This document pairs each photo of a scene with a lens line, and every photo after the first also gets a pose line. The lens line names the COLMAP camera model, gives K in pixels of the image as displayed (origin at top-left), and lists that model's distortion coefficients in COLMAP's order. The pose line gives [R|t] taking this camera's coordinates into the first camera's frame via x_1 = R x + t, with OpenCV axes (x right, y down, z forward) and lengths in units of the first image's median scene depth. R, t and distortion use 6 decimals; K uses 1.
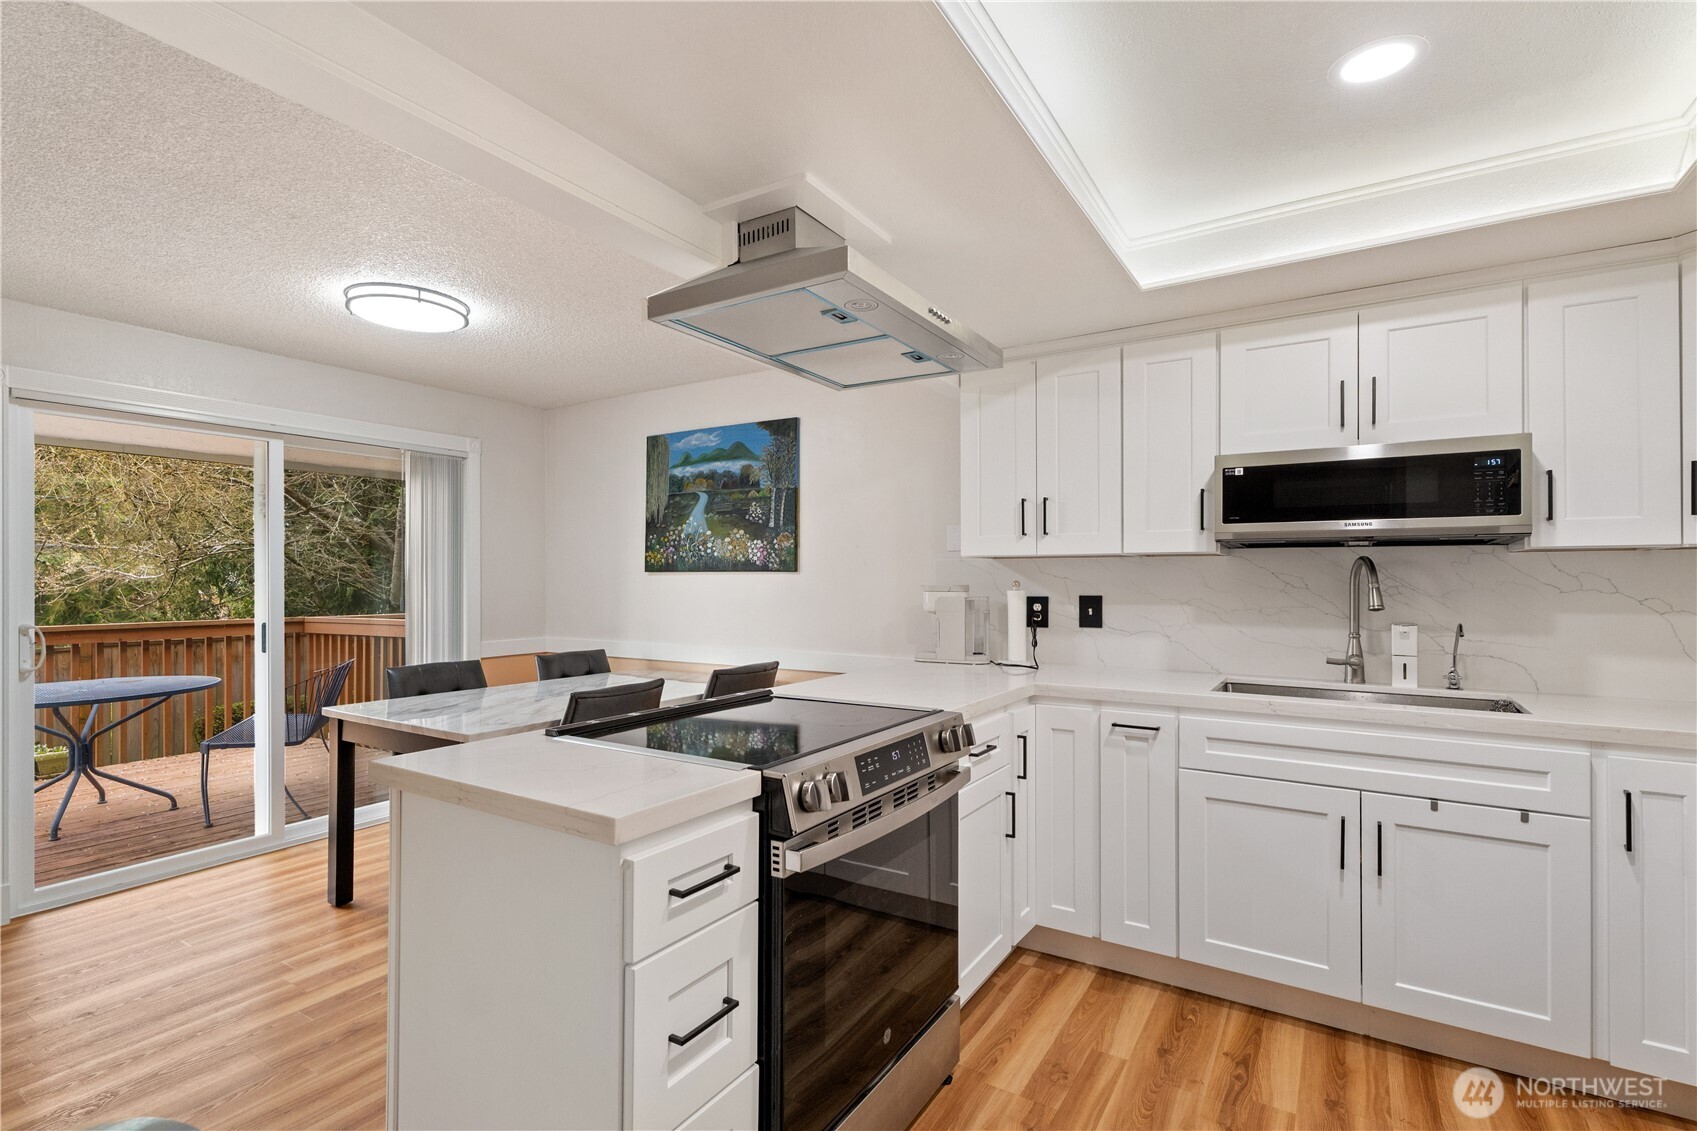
lens RADIAL K [[805.7, 0, 849.2], [0, 805.7, 581.1], [0, 0, 1]] dist [0.011948, -0.003231]
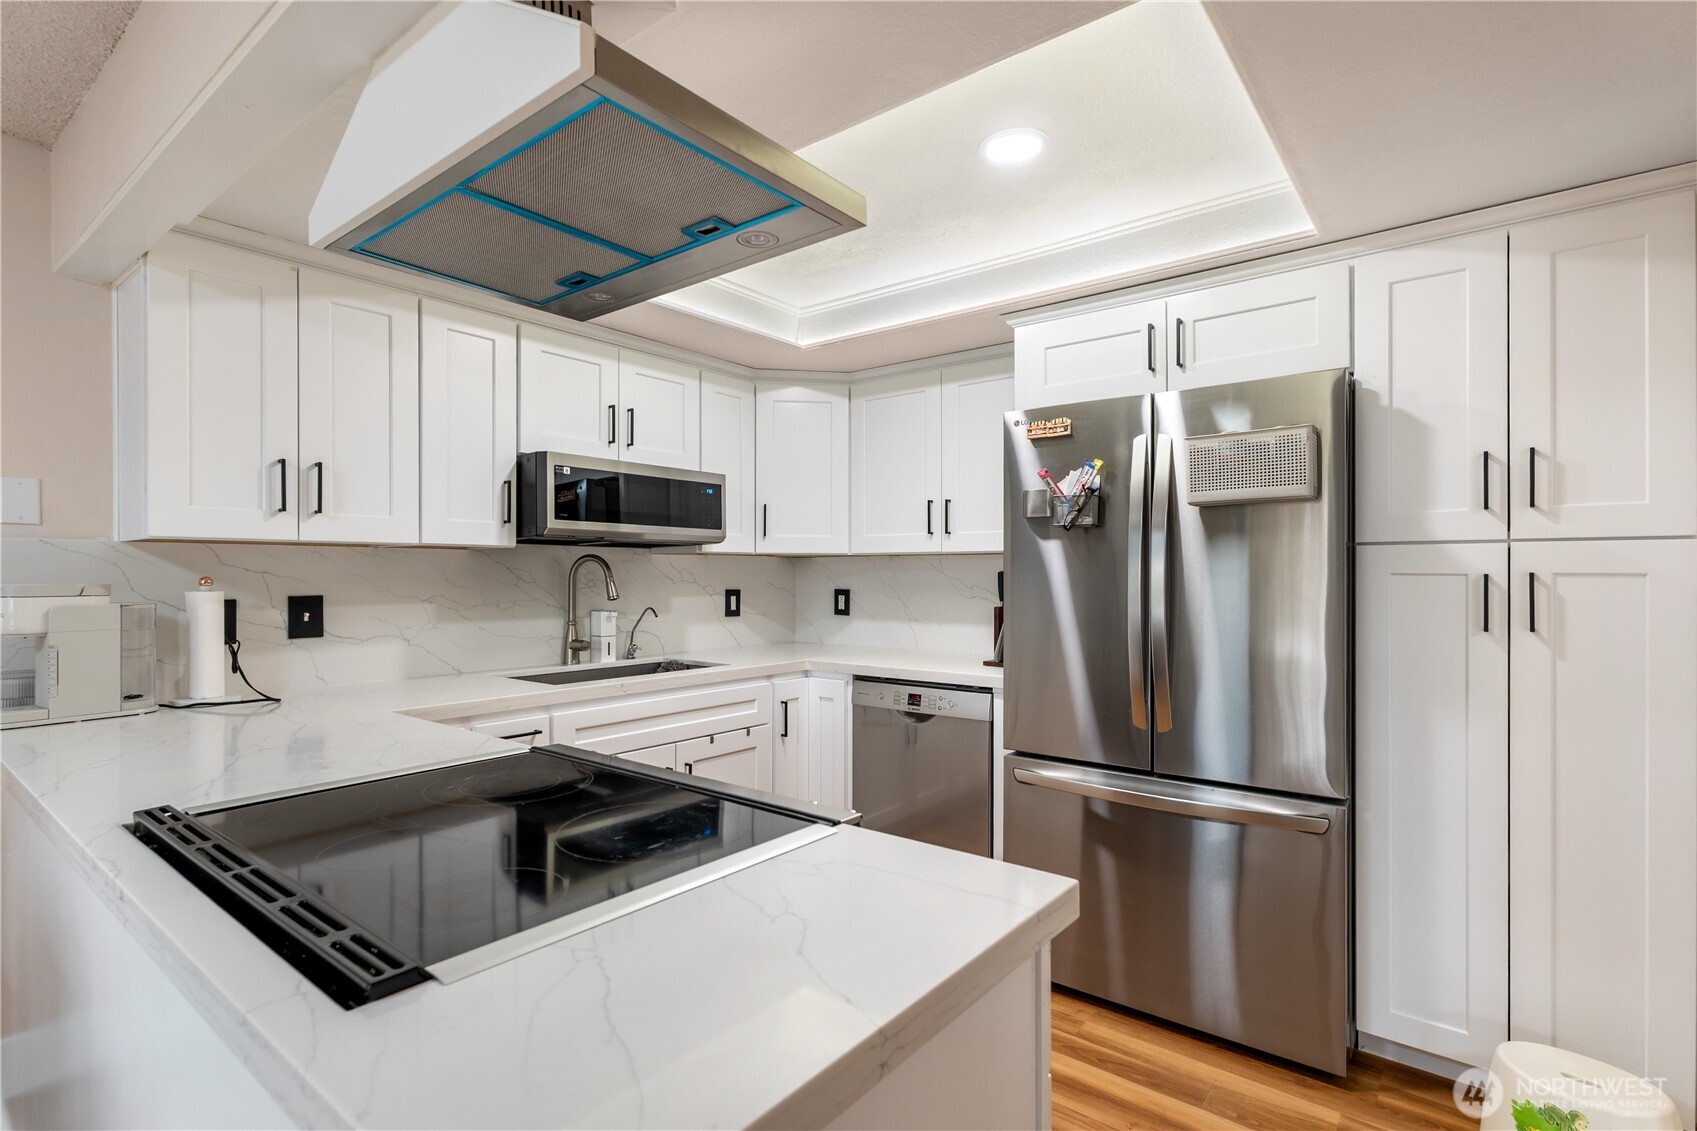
lens RADIAL K [[805.7, 0, 849.0], [0, 805.7, 561.3], [0, 0, 1]] dist [0.011948, -0.003231]
pose [[0.115855, 0.016329, 0.993132, -0.311506], [0.005457, 0.999839, -0.017076, 0.001353], [-0.993251, 0.007397, 0.115747, 0.319909]]
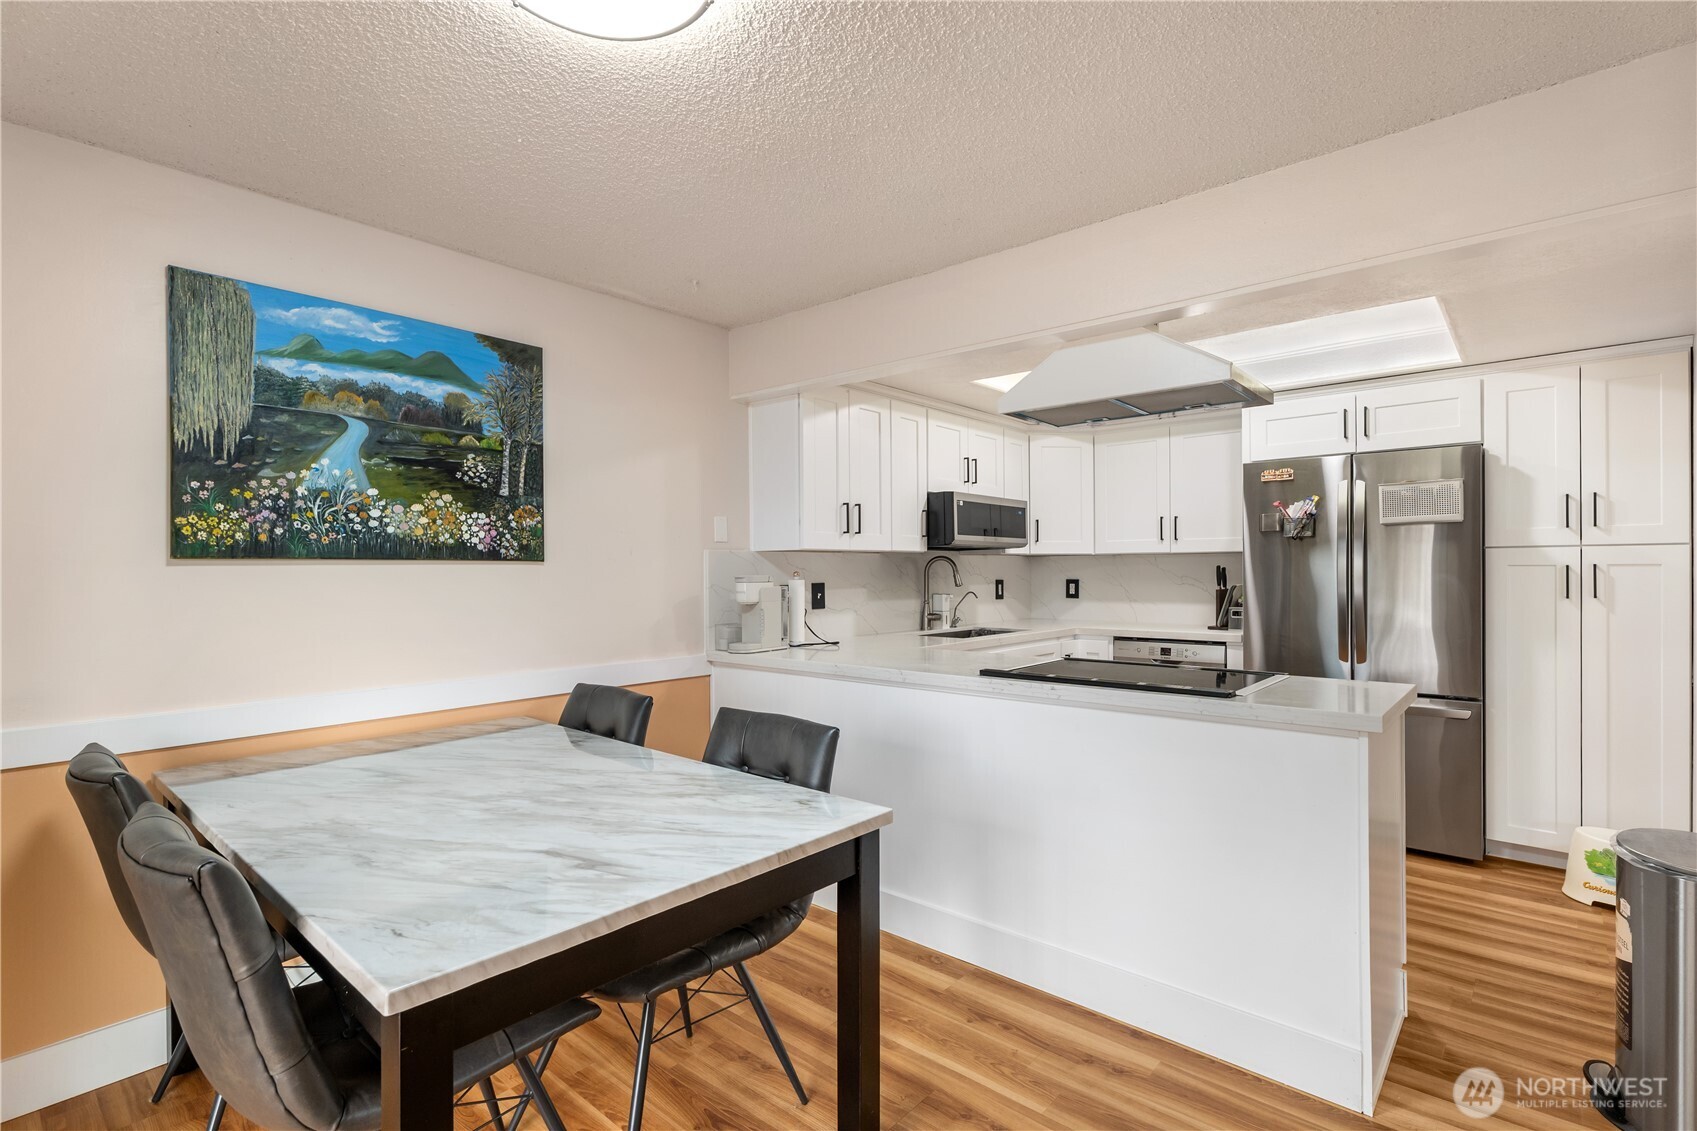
lens RADIAL K [[805.7, 0, 856.6], [0, 805.7, 560.3], [0, 0, 1]] dist [0.011948, -0.003231]
pose [[0.145709, 0.010808, 0.989268, -0.719200], [0.011580, 0.999853, -0.012629, -0.000204], [-0.989260, 0.013295, 0.145563, 0.599950]]
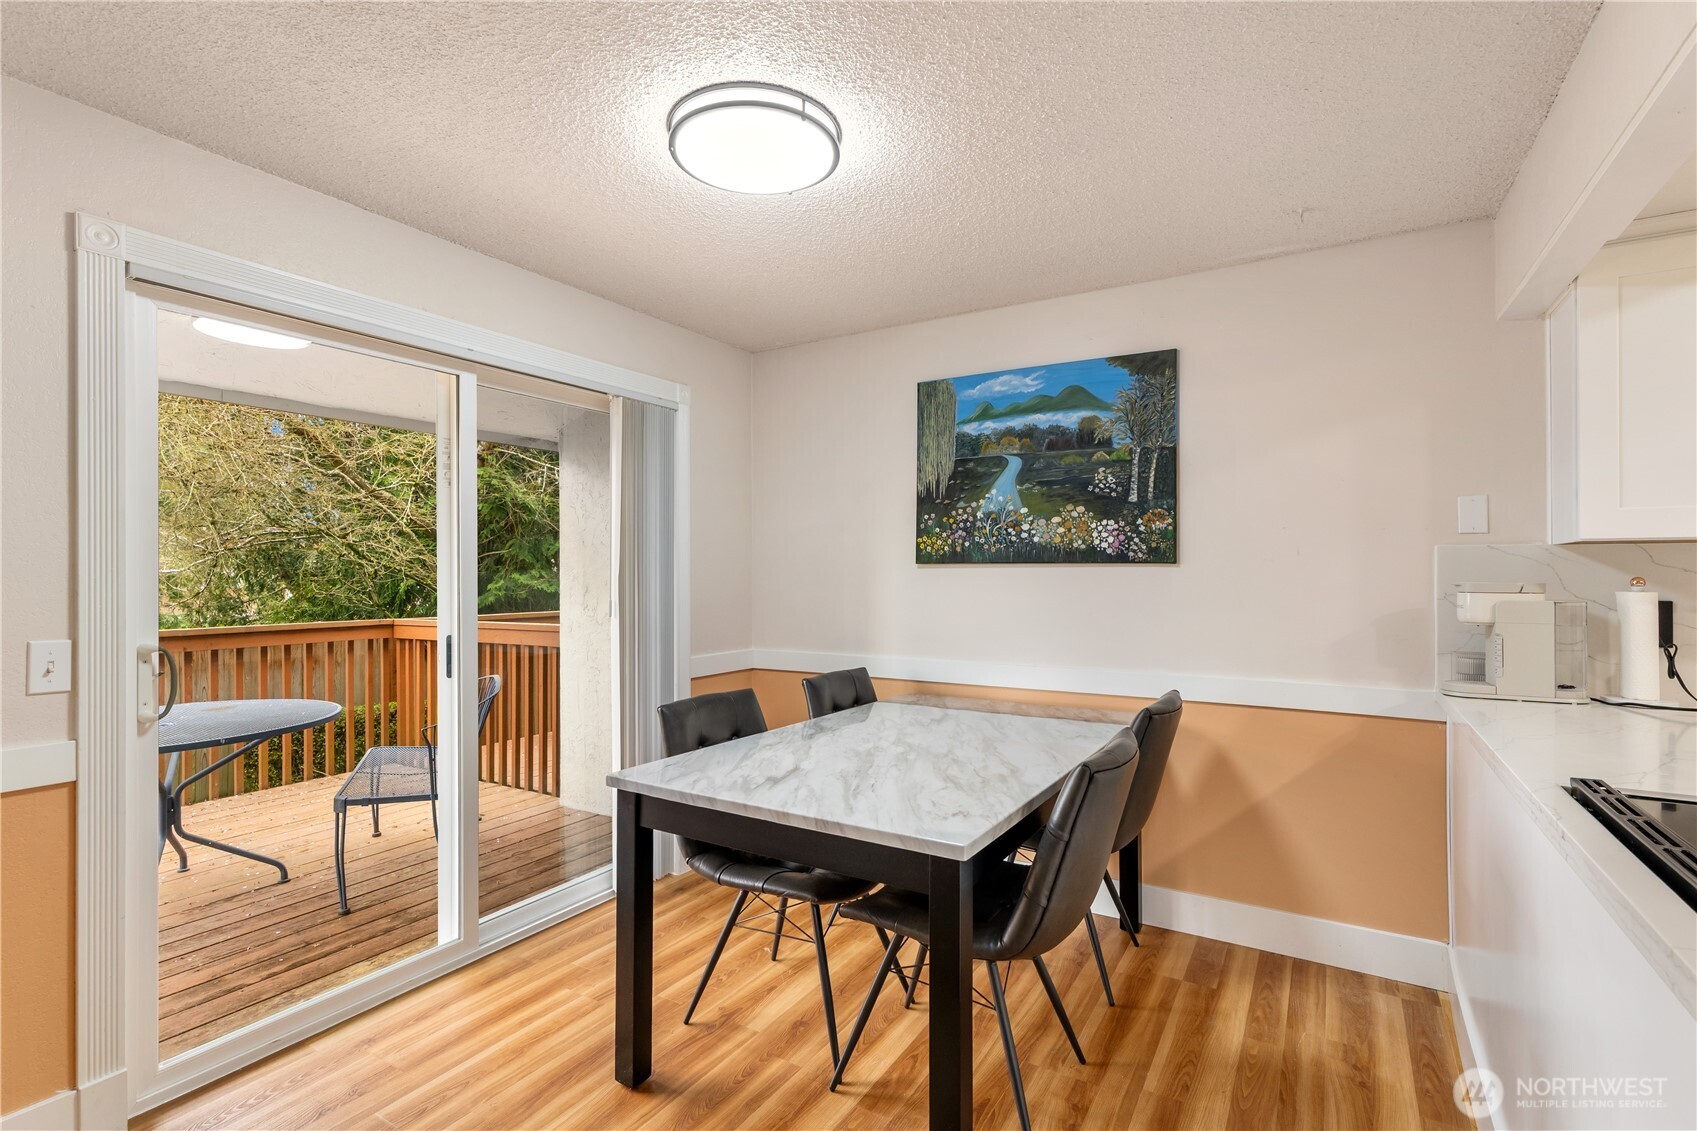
lens RADIAL K [[805.7, 0, 852.8], [0, 805.7, 576.6], [0, 0, 1]] dist [0.011948, -0.003231]
pose [[0.999899, 0.001611, 0.014135, -0.354511], [-0.001622, 0.999998, 0.000733, 0.000250], [-0.014134, -0.000756, 0.999900, 0.274932]]
